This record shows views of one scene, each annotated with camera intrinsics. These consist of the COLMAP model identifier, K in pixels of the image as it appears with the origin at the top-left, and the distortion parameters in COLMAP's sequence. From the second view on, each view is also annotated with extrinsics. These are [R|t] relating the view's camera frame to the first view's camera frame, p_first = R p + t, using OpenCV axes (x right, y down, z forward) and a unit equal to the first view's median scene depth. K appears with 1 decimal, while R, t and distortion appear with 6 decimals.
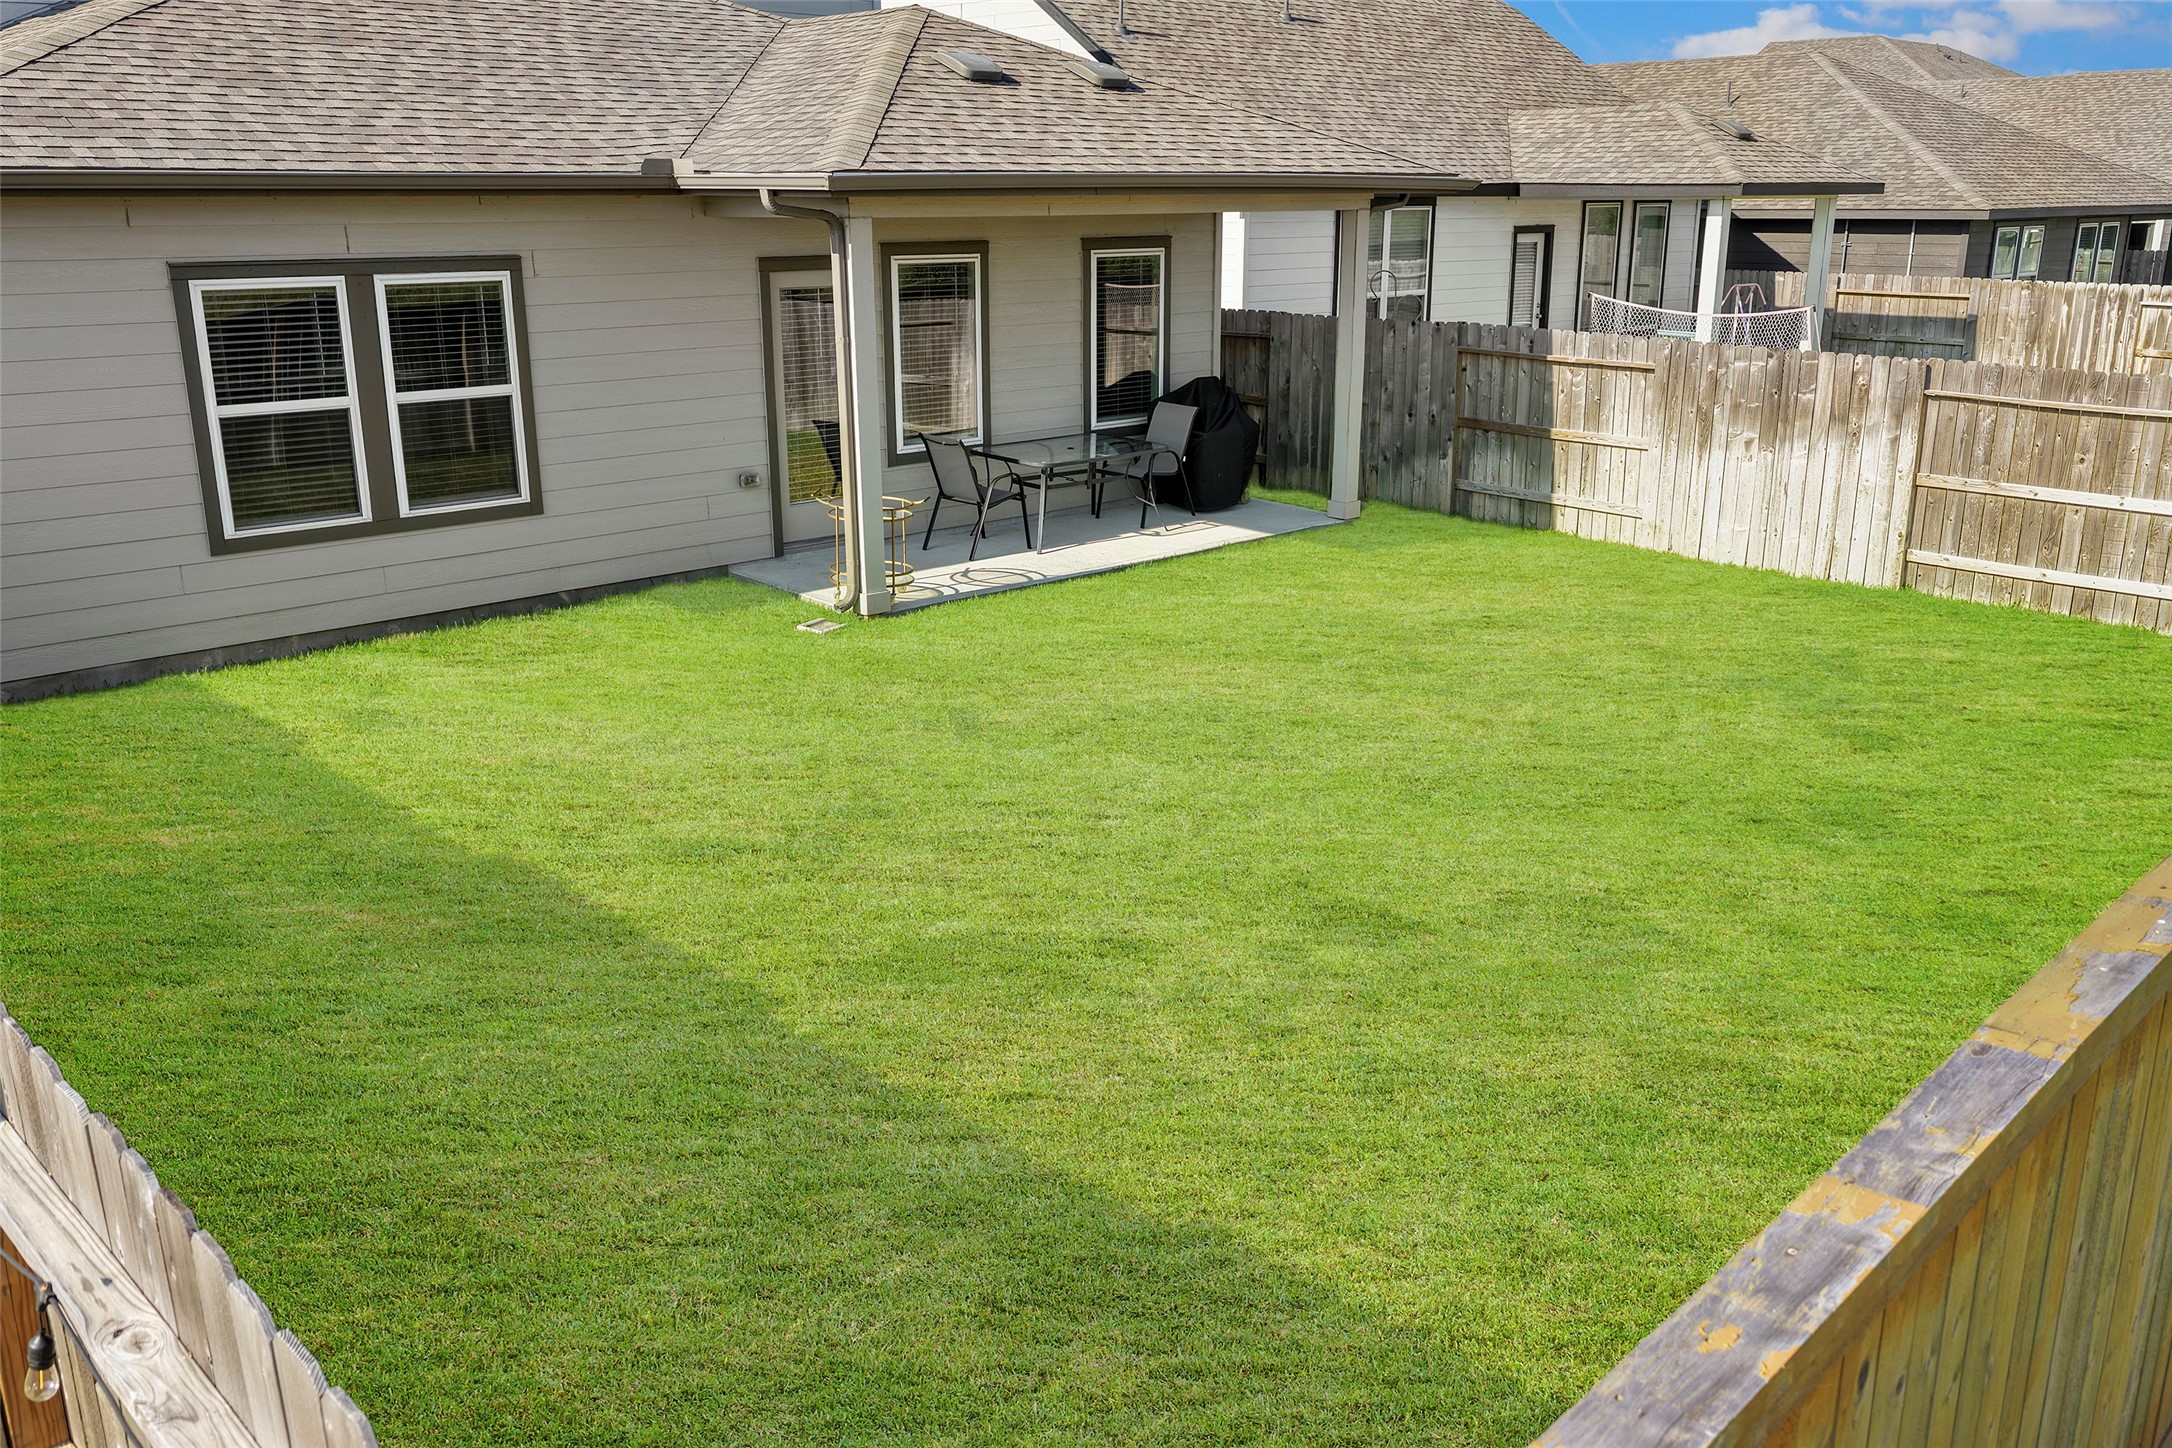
lens RADIAL K [[1835.7, 0, 1086.0], [0, 1835.7, 724.0], [0, 0, 1]] dist [-0.002651, 0.003610]
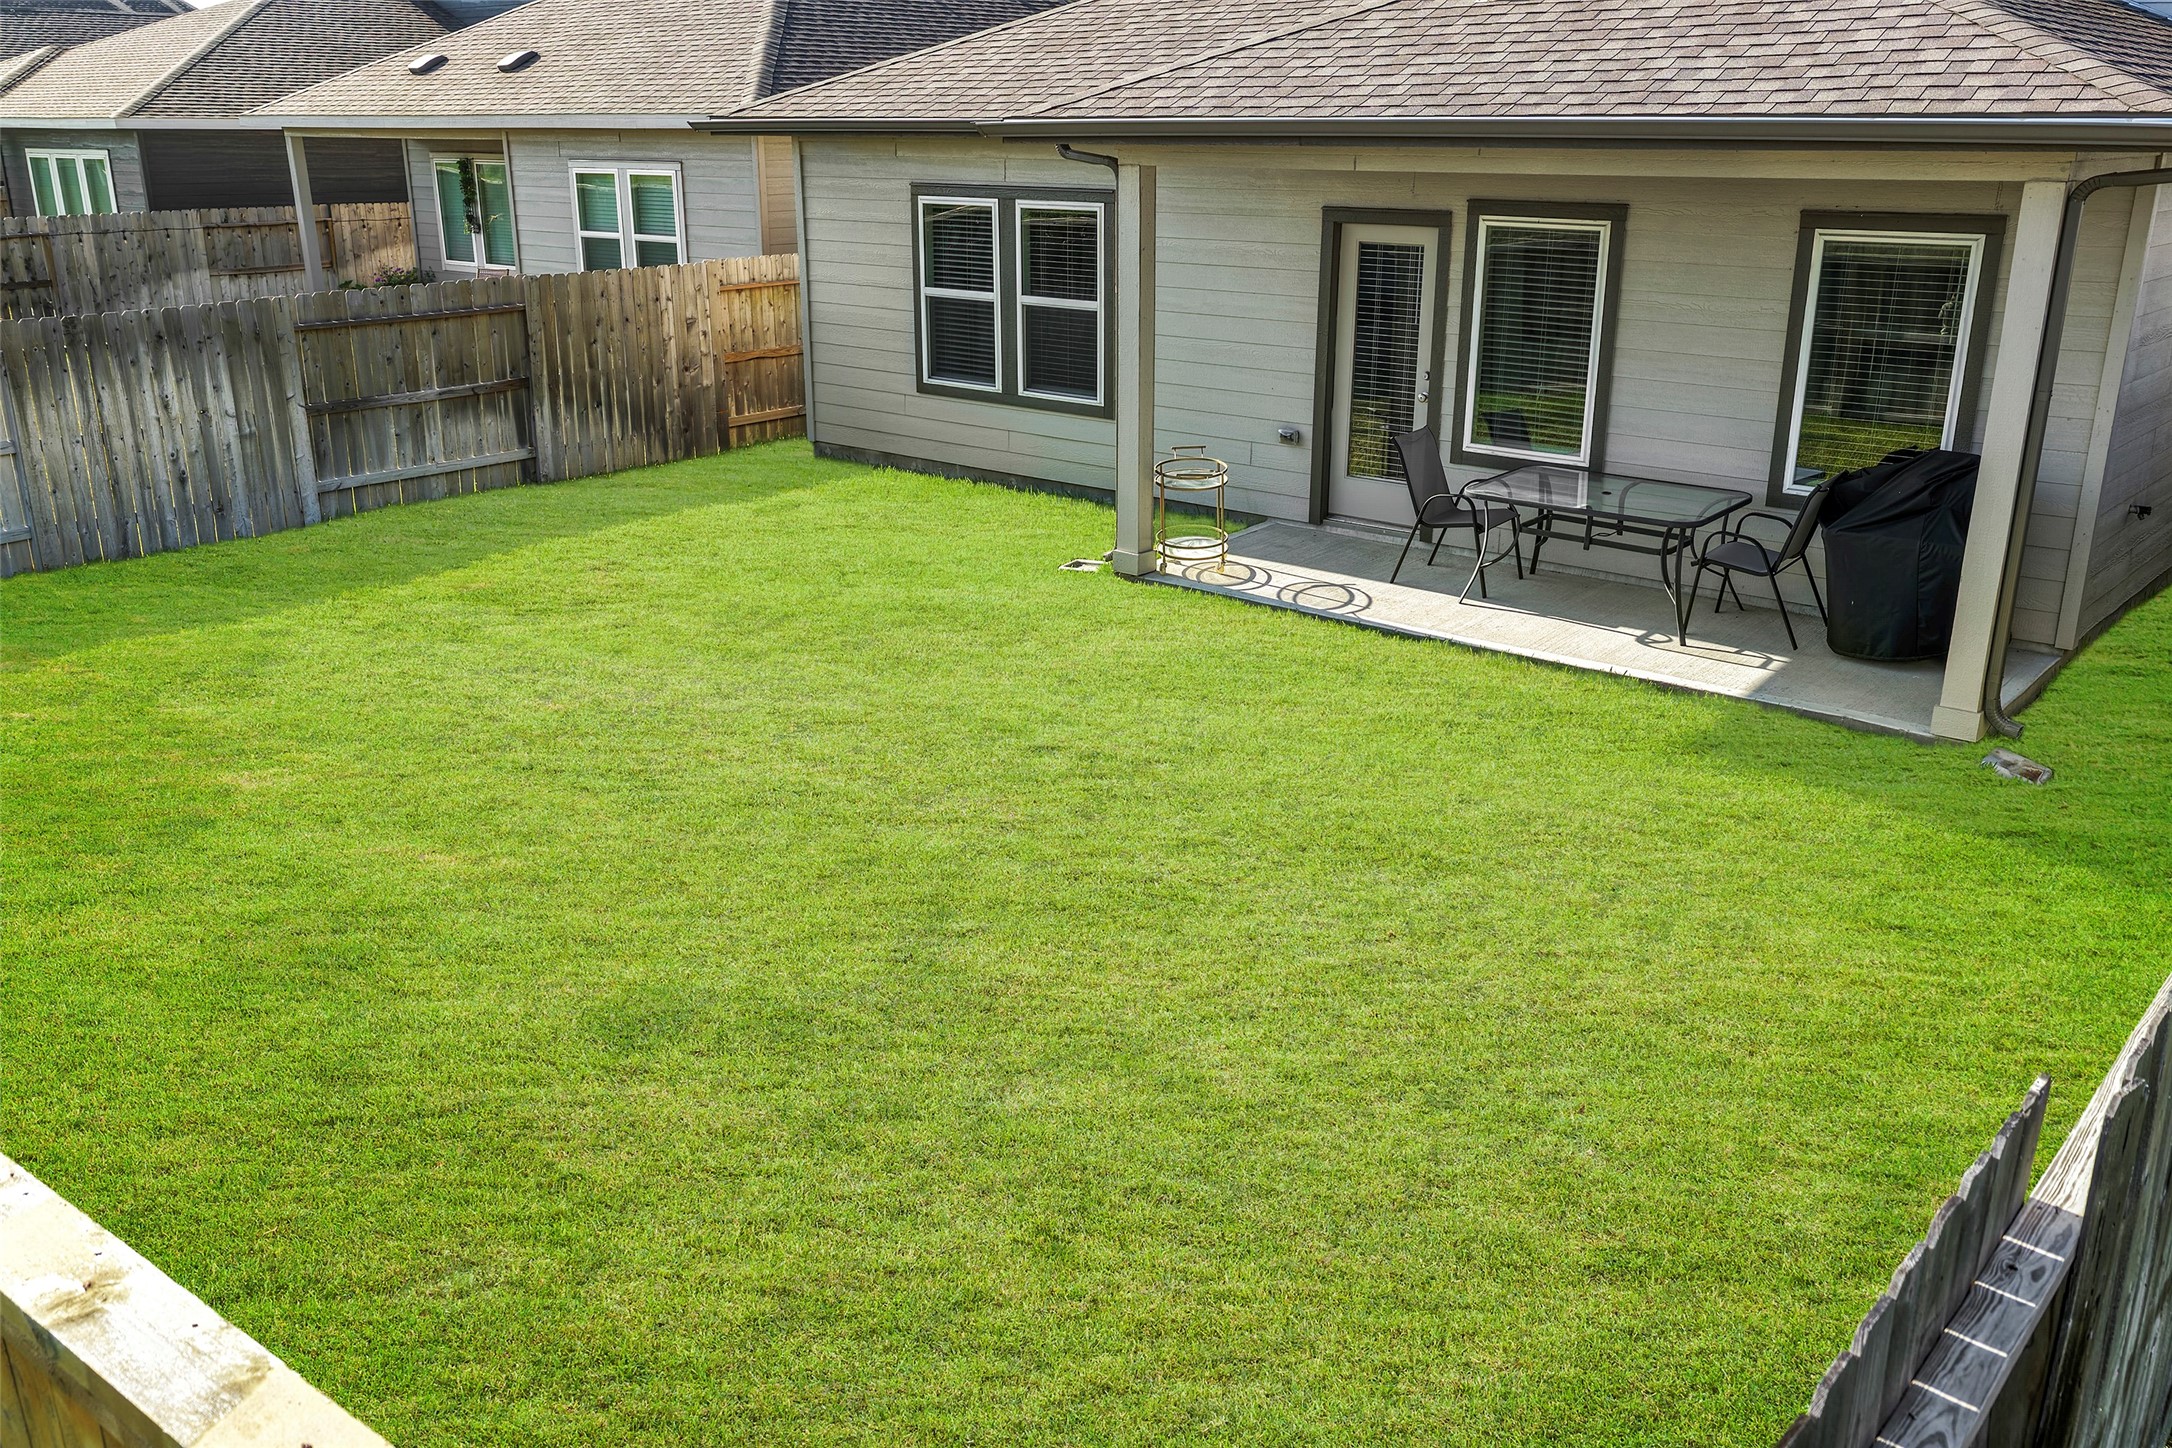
lens RADIAL K [[1757.8, 0, 1086.0], [0, 1757.8, 724.0], [0, 0, 1]] dist [-0.007346, 0.000672]
pose [[0.096783, 0.317851, -0.943188, 0.836453], [-0.286199, 0.916502, 0.279490, -0.254692], [0.953270, 0.242890, 0.179670, 0.878748]]
